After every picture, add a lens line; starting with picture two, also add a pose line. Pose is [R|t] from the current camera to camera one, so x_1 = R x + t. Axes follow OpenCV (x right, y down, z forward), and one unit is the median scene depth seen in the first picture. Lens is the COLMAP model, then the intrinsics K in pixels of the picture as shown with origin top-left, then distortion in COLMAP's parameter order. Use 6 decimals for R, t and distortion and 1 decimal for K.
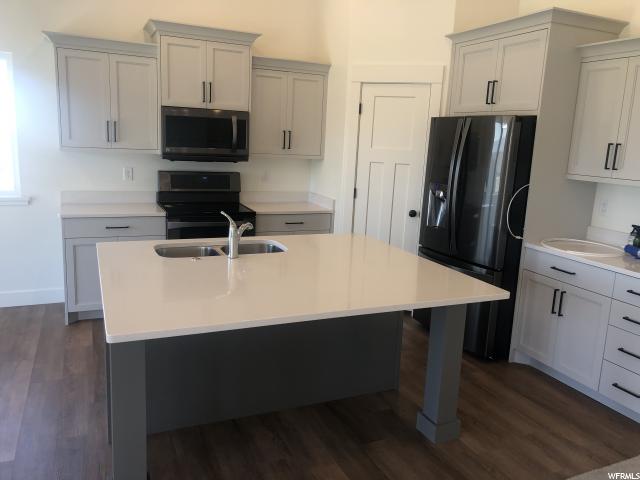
lens RADIAL K [[522.5, 0, 331.9], [0, 522.5, 238.8], [0, 0, 1]] dist [-0.003438, -0.007142]
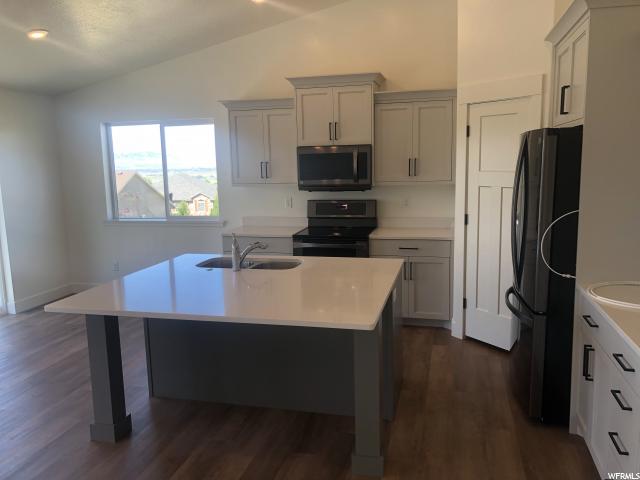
lens RADIAL K [[524.4, 0, 320.0], [0, 524.4, 240.0], [0, 0, 1]] dist [0.004431, -0.007060]
pose [[0.768996, 0.031743, -0.638465, 0.485456], [-0.060265, 0.997918, -0.022971, -0.013842], [0.636406, 0.056142, 0.769308, 0.109474]]
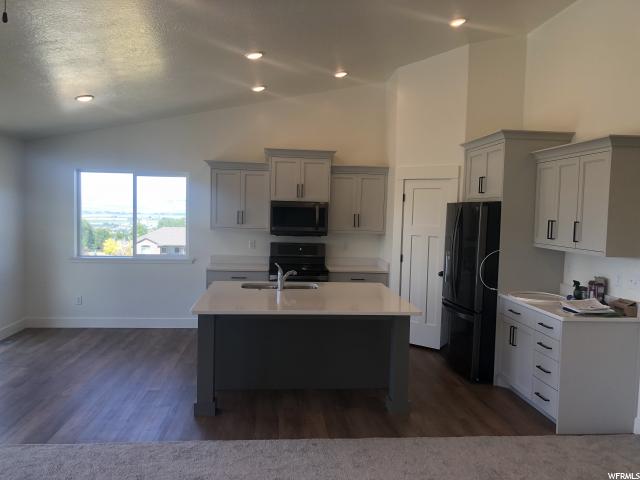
lens RADIAL K [[524.4, 0, 320.0], [0, 524.4, 240.0], [0, 0, 1]] dist [0.004431, -0.007060]
pose [[0.940428, -0.004452, -0.339965, 0.333508], [-0.044339, 0.989769, -0.135615, 0.064434], [0.337090, 0.142610, 0.930609, -0.375149]]
